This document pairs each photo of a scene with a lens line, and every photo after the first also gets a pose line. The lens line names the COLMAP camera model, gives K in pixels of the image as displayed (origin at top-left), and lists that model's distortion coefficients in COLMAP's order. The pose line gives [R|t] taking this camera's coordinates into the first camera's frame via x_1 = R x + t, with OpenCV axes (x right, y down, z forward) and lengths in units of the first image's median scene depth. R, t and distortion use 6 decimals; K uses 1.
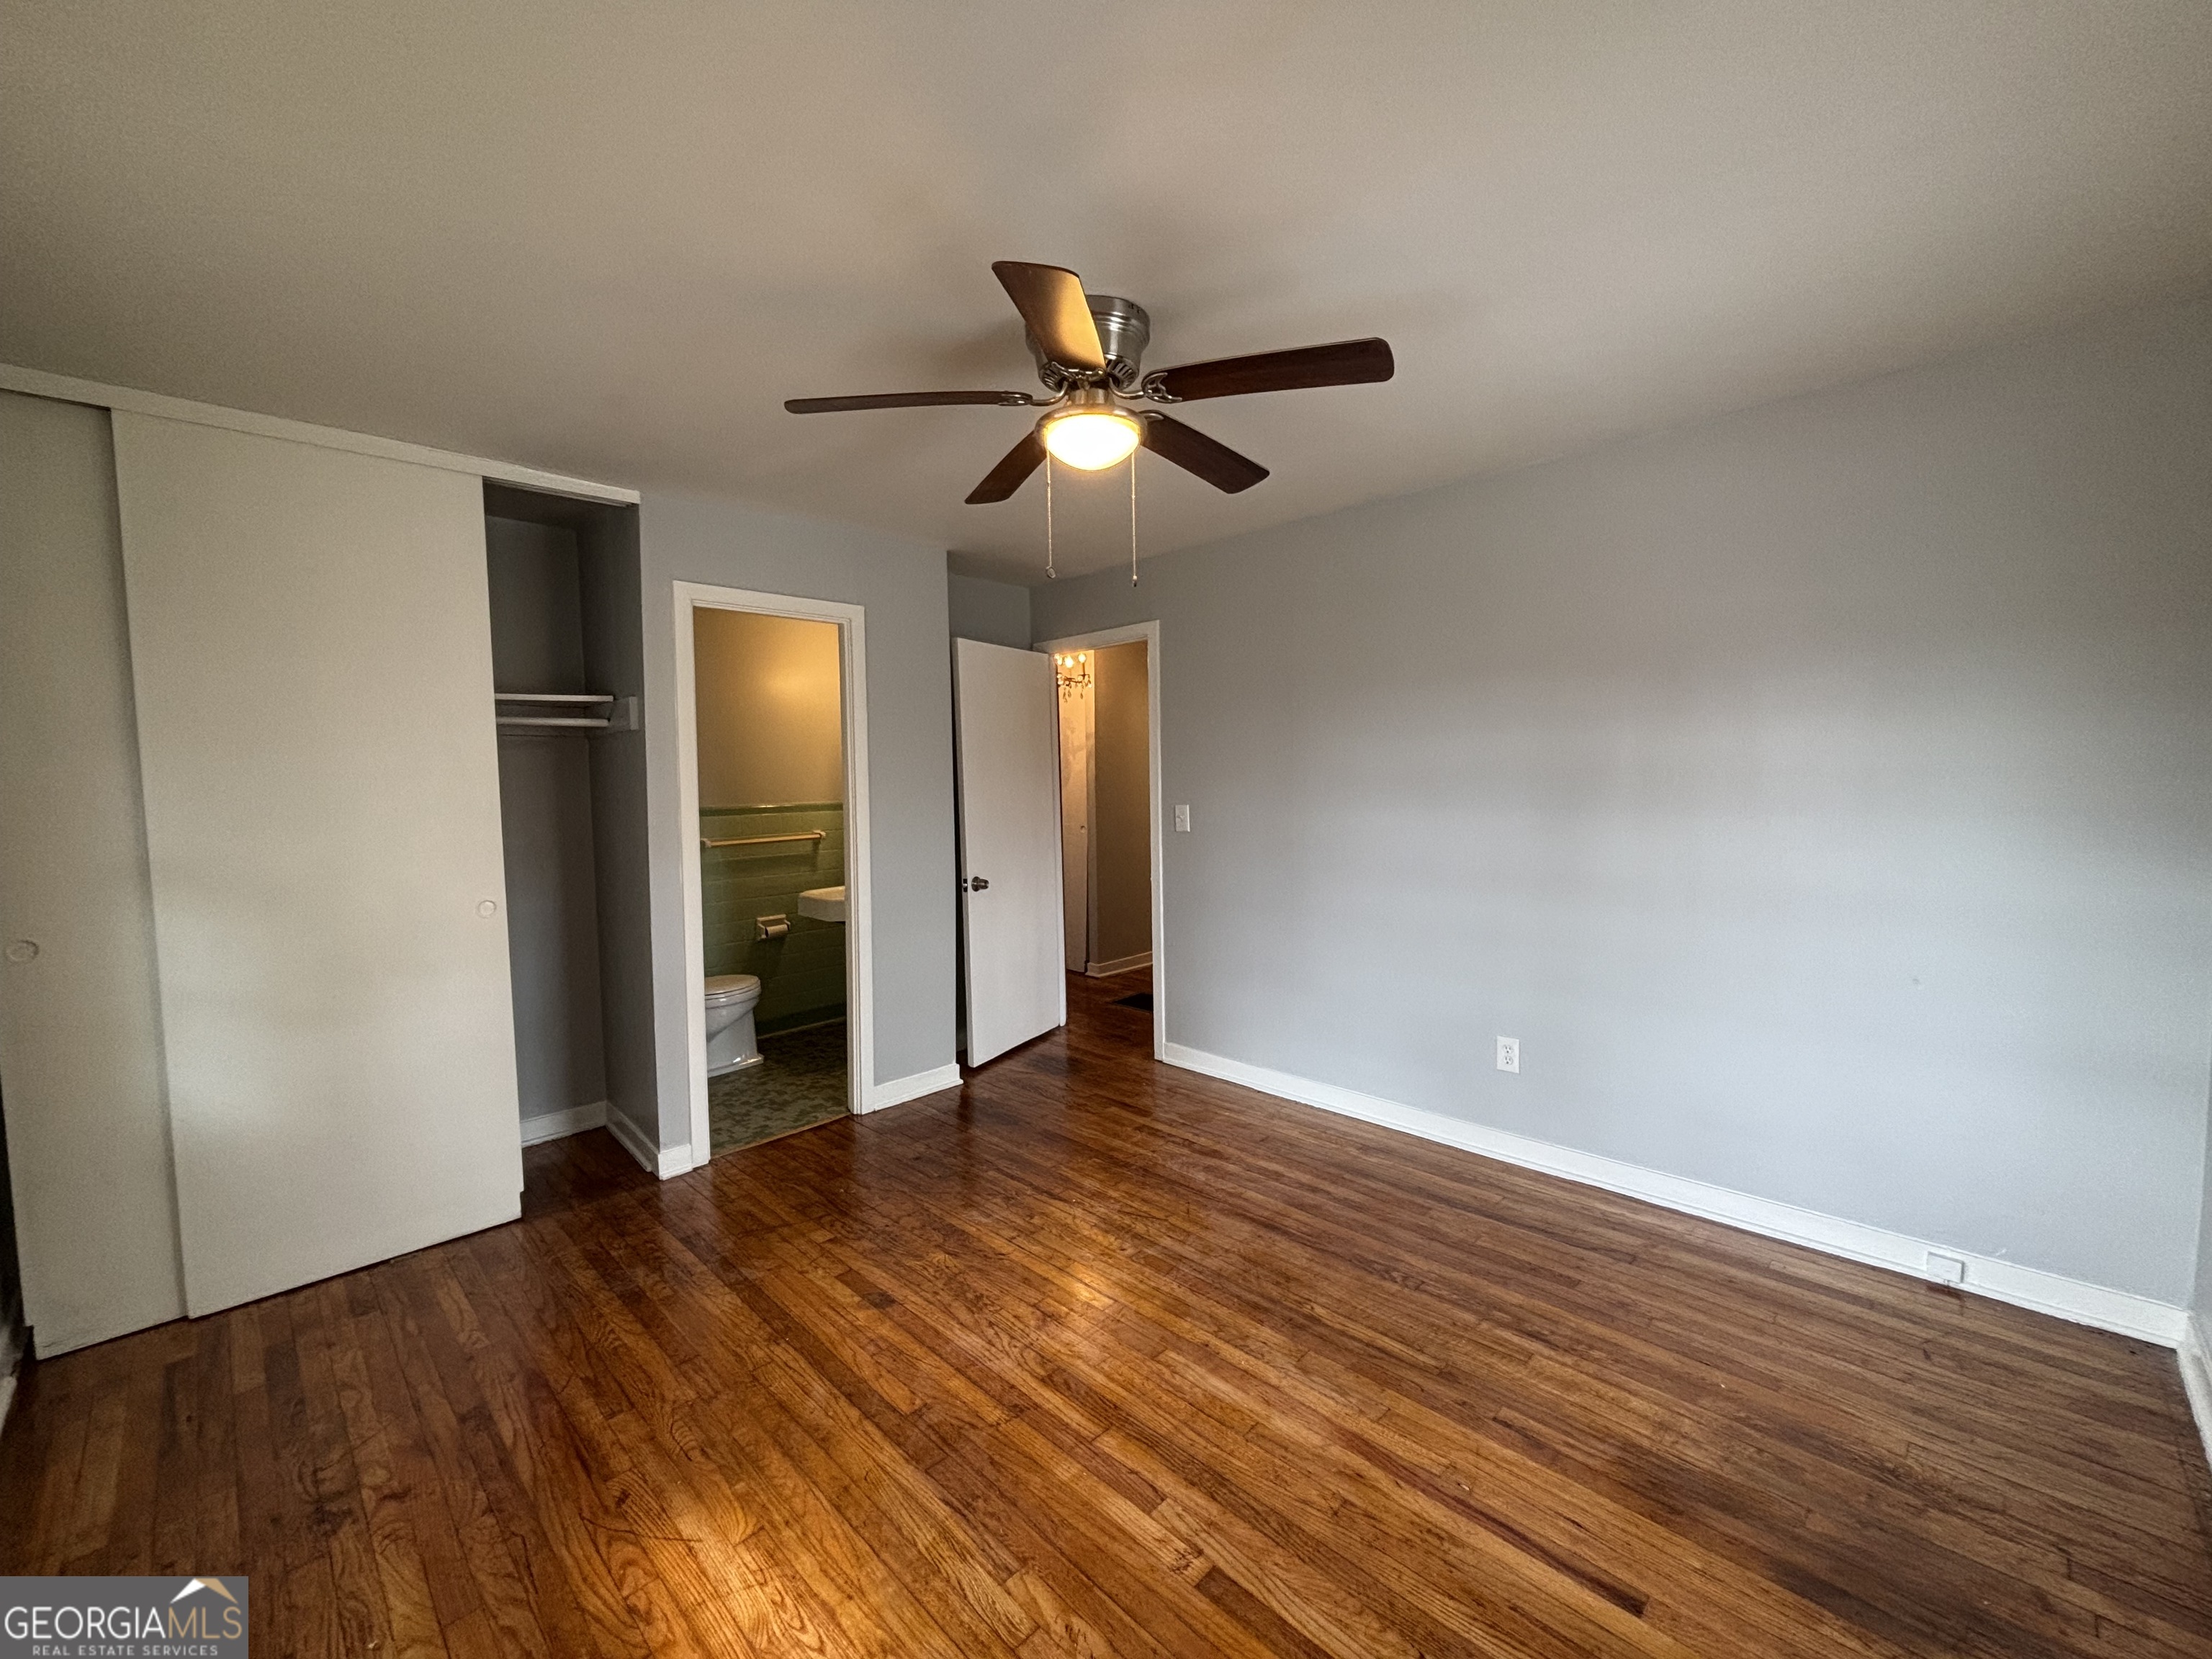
lens RADIAL K [[900.1, 0, 1109.3], [0, 900.1, 832.2], [0, 0, 1]] dist [0.010558, -0.001821]
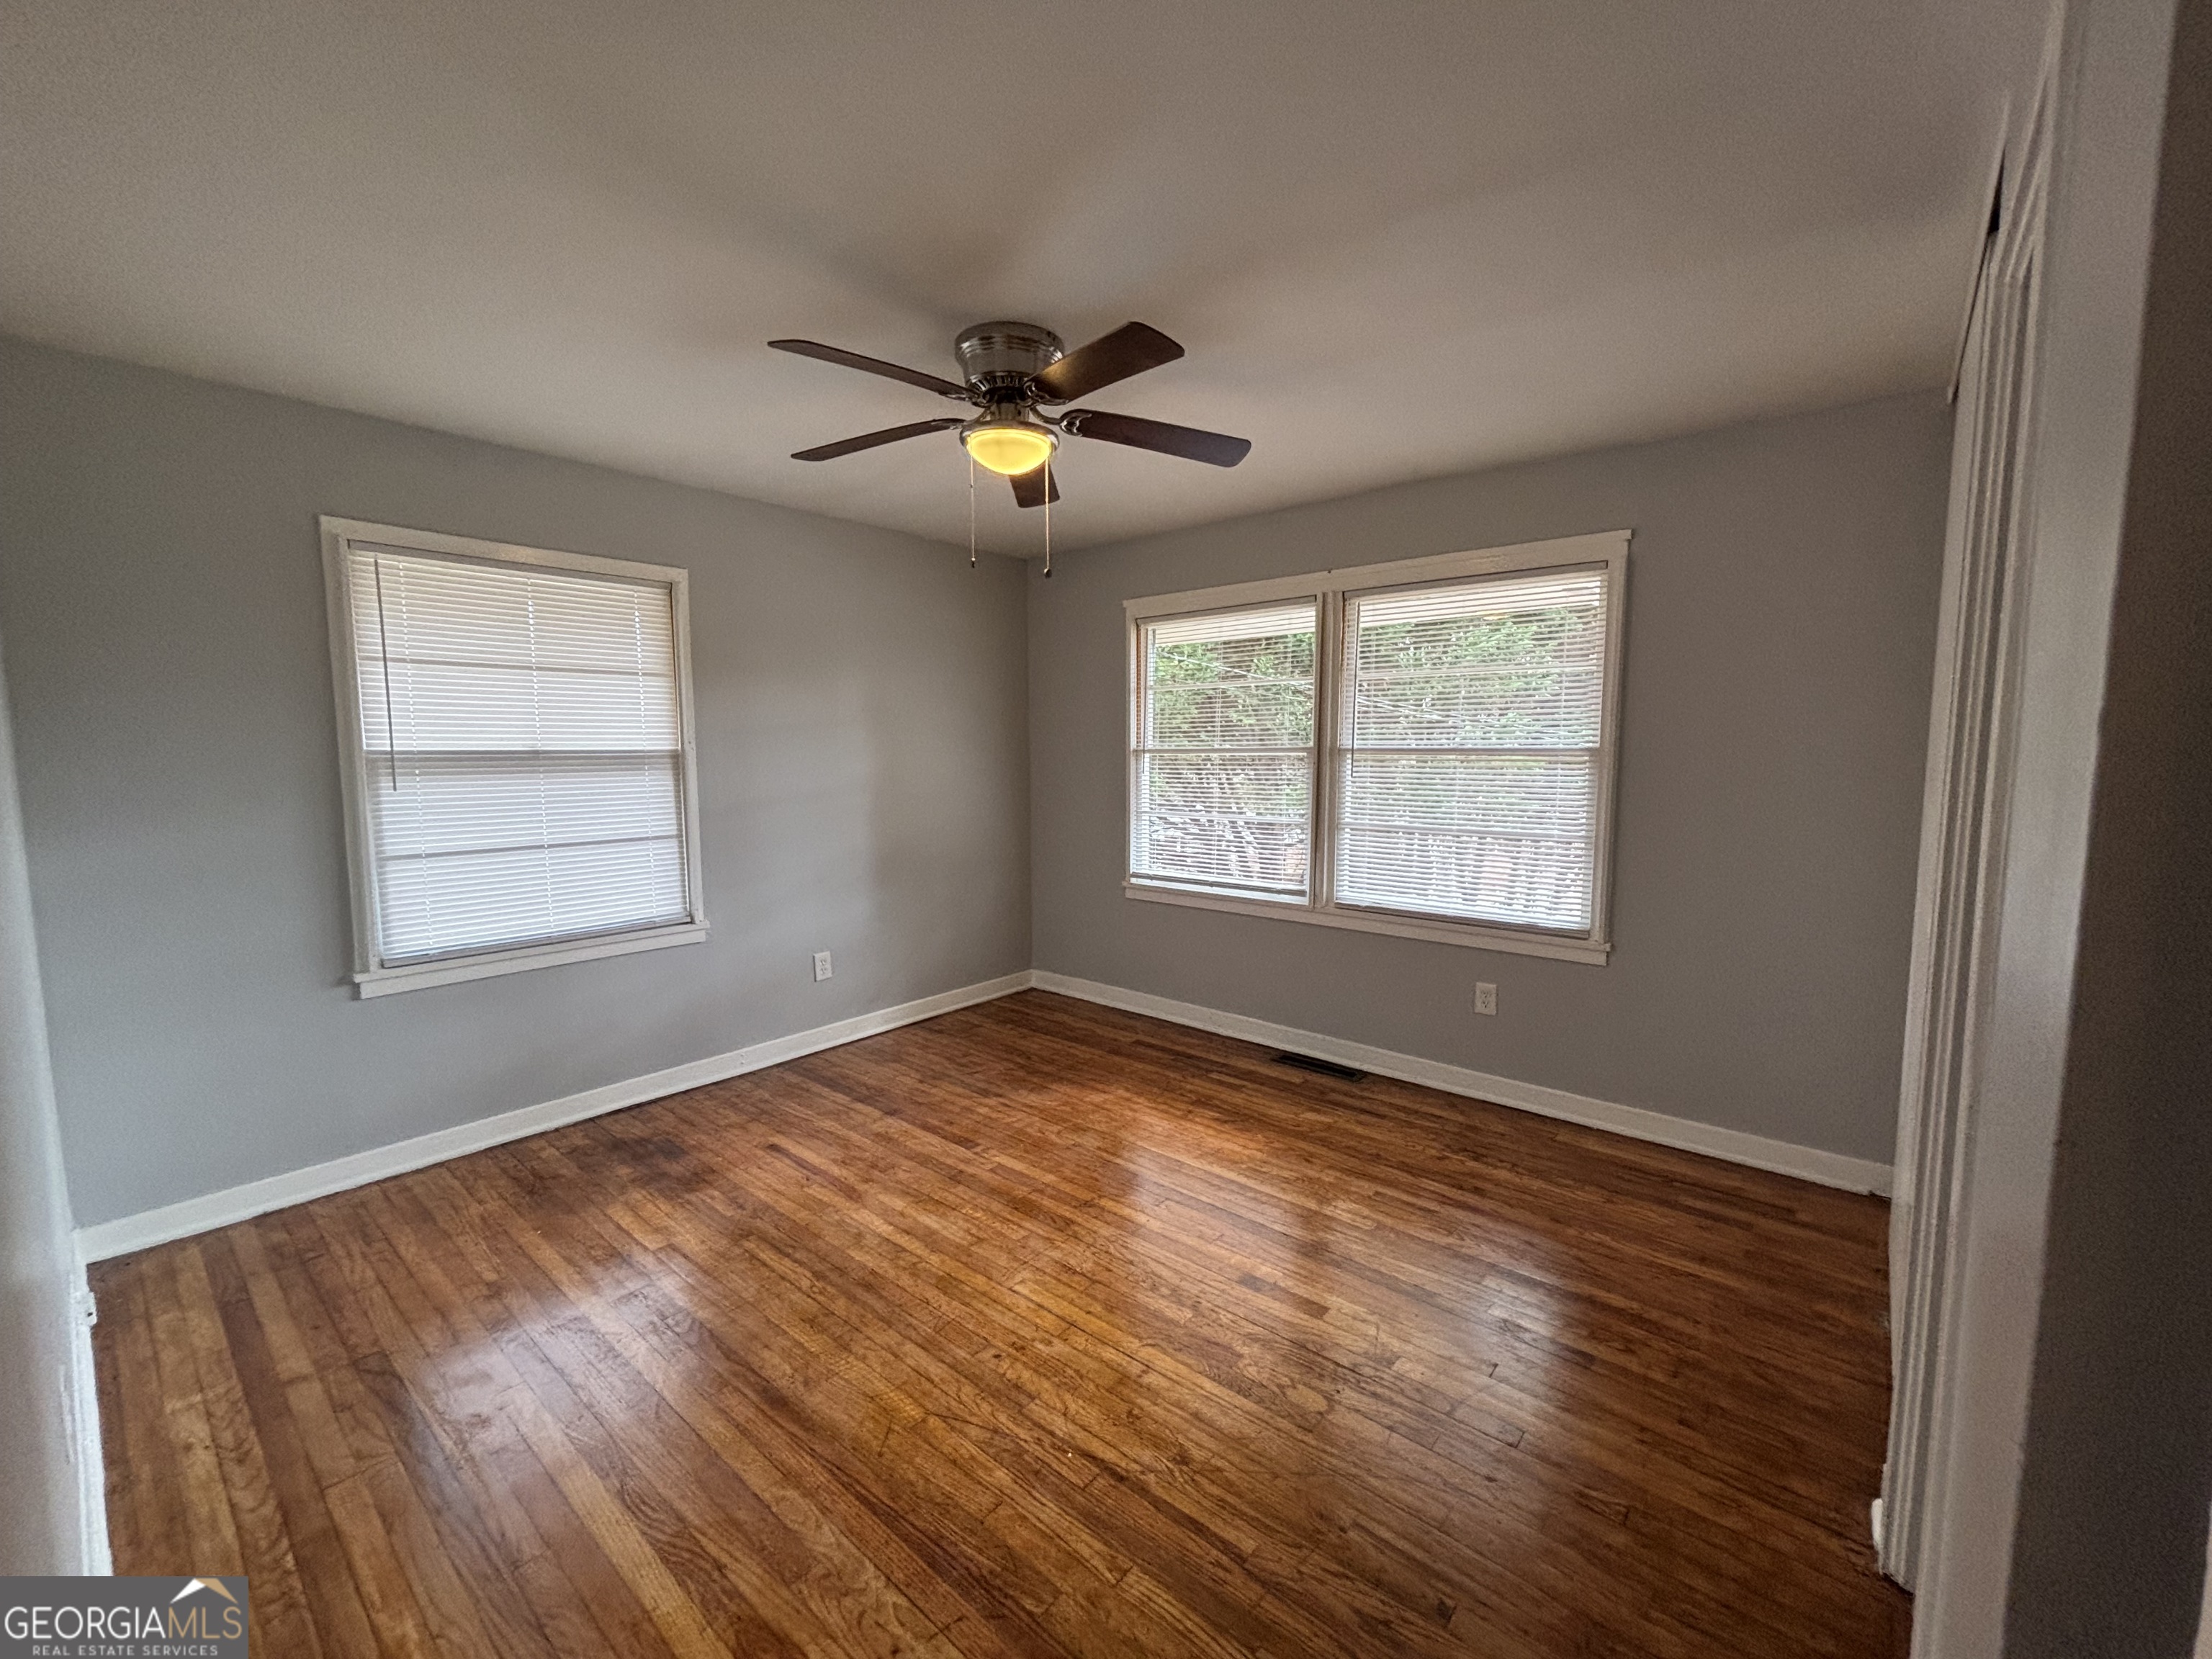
lens RADIAL K [[900.1, 0, 1110.5], [0, 900.1, 826.2], [0, 0, 1]] dist [0.010558, -0.001821]
pose [[-0.996615, 0.029861, -0.076589, -0.045871], [0.017635, 0.987664, 0.155593, -0.134839], [0.080291, 0.153716, -0.984848, 2.142771]]
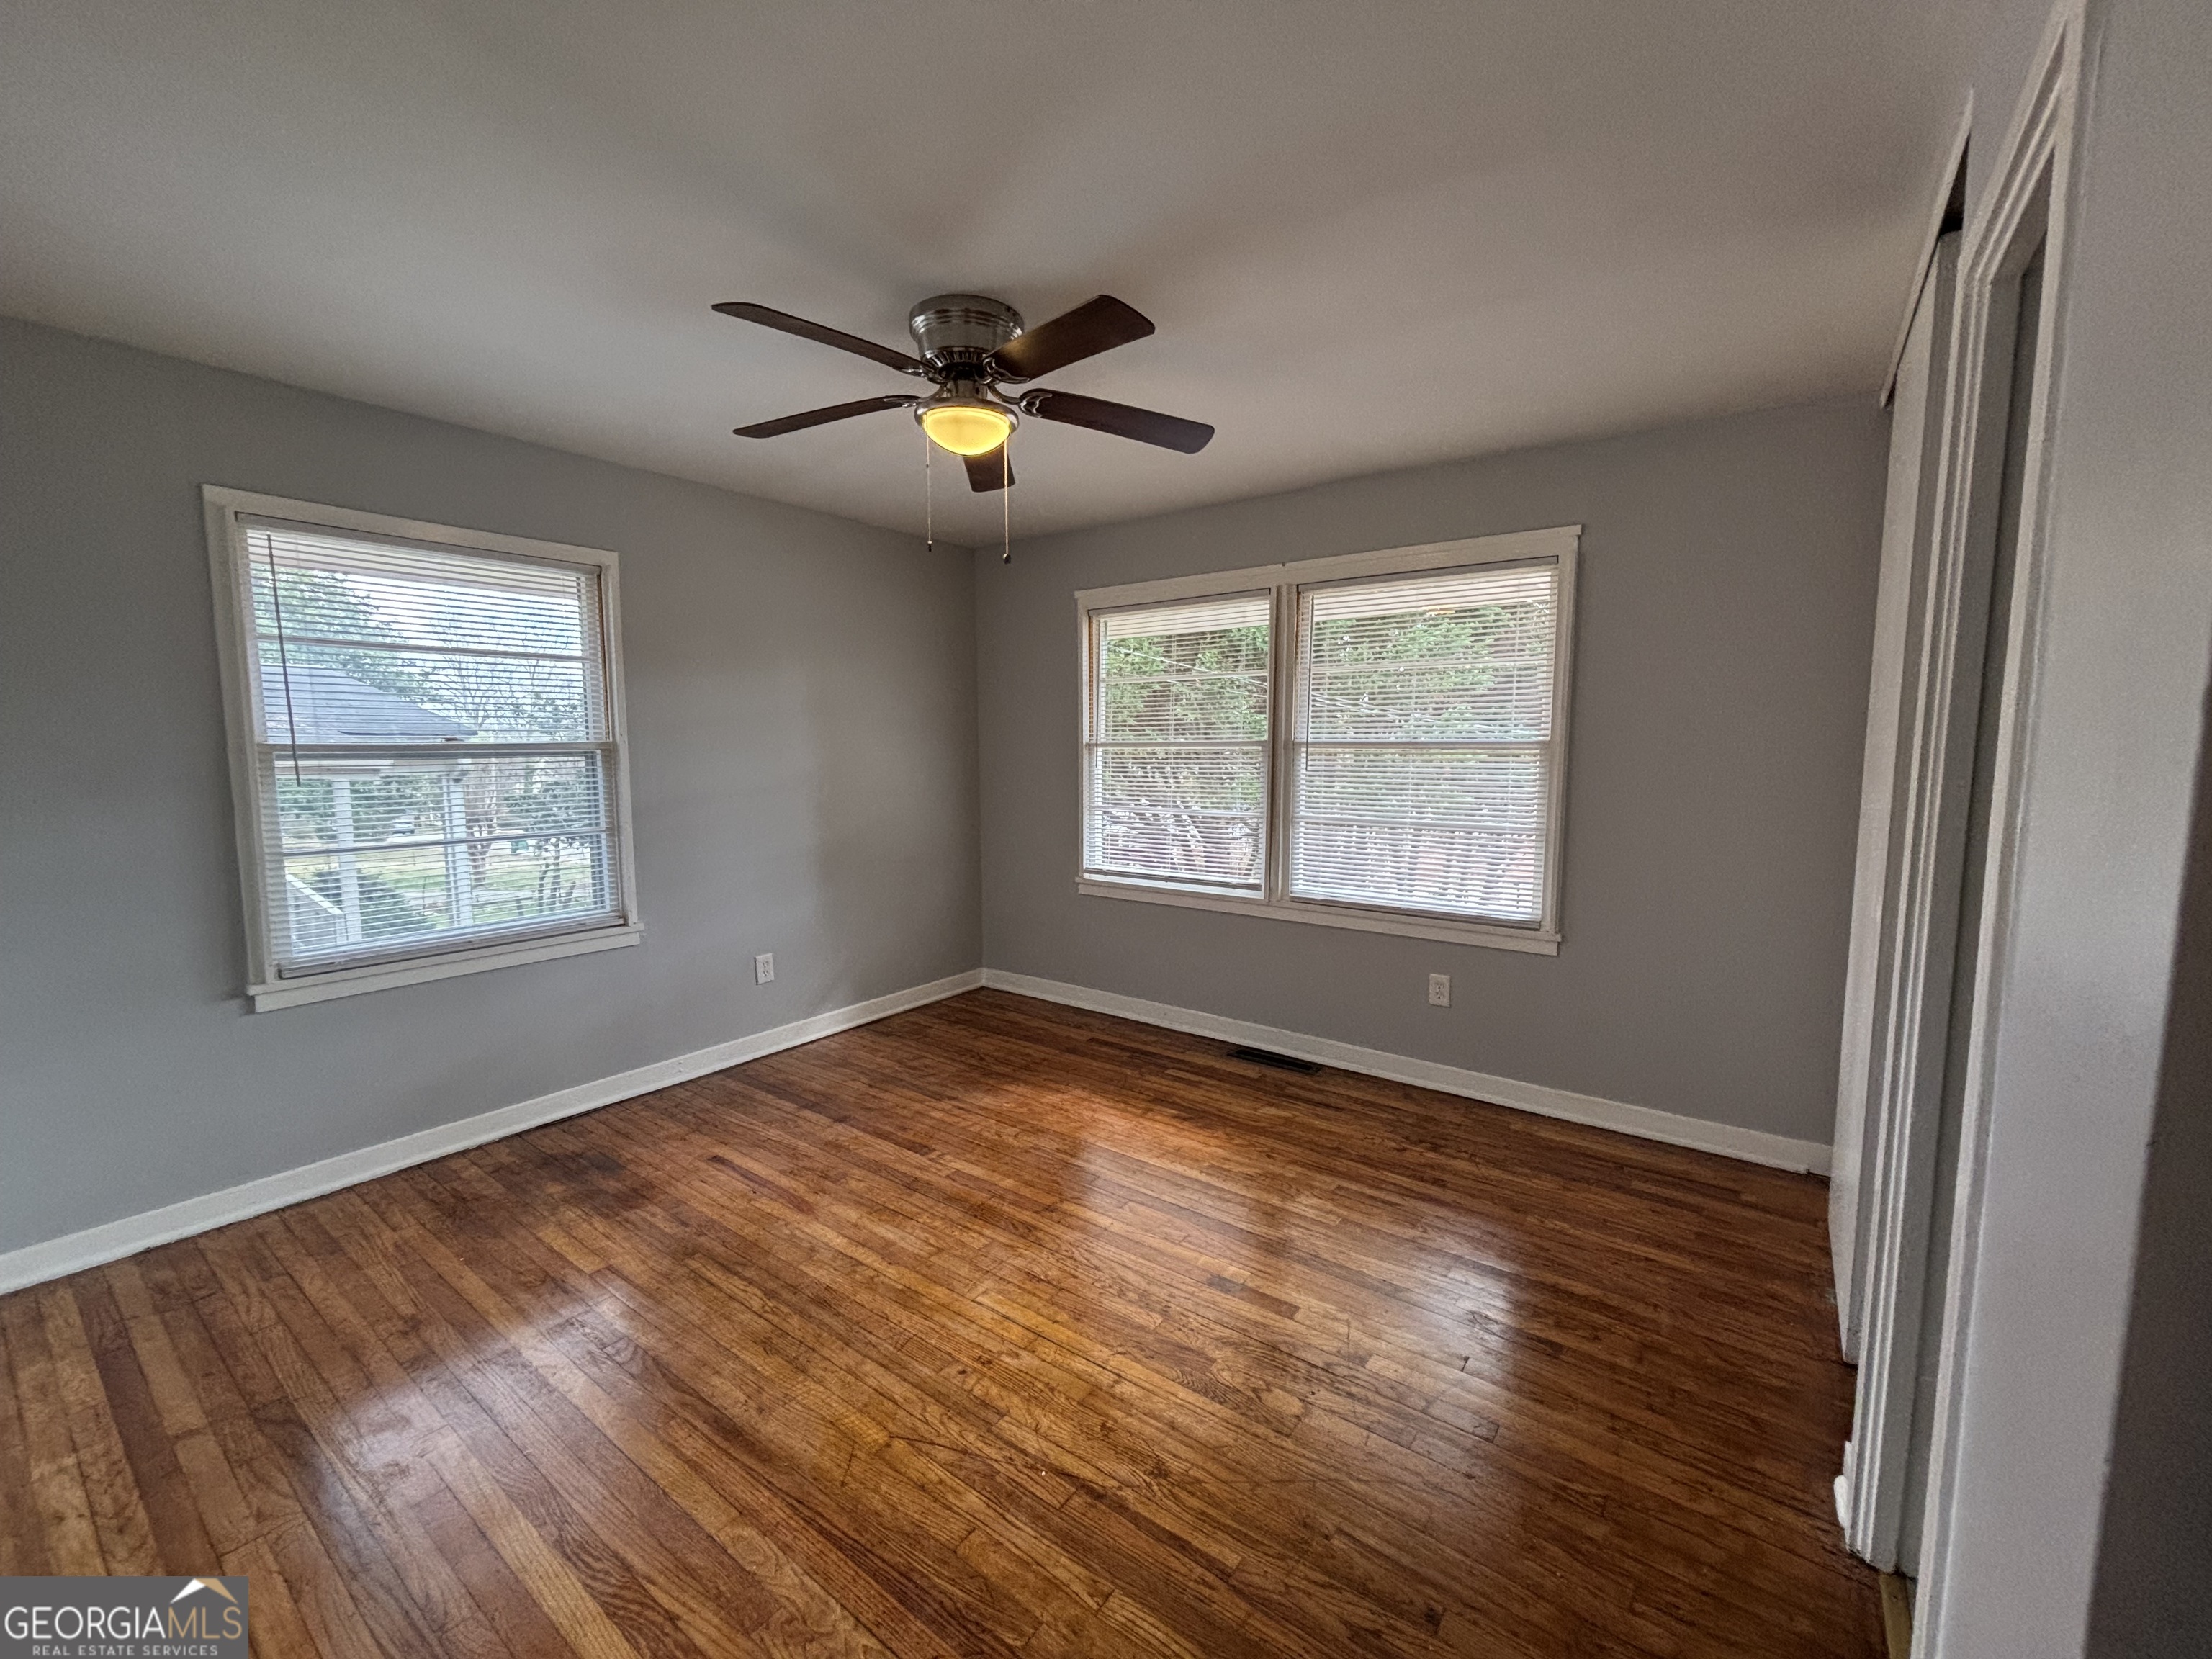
lens RADIAL K [[900.1, 0, 1109.9], [0, 900.1, 826.5], [0, 0, 1]] dist [0.010558, -0.001821]
pose [[-0.989302, 0.036176, -0.141324, -0.020455], [0.012913, 0.986678, 0.162175, -0.129426], [0.145308, 0.158615, -0.976589, 2.108876]]
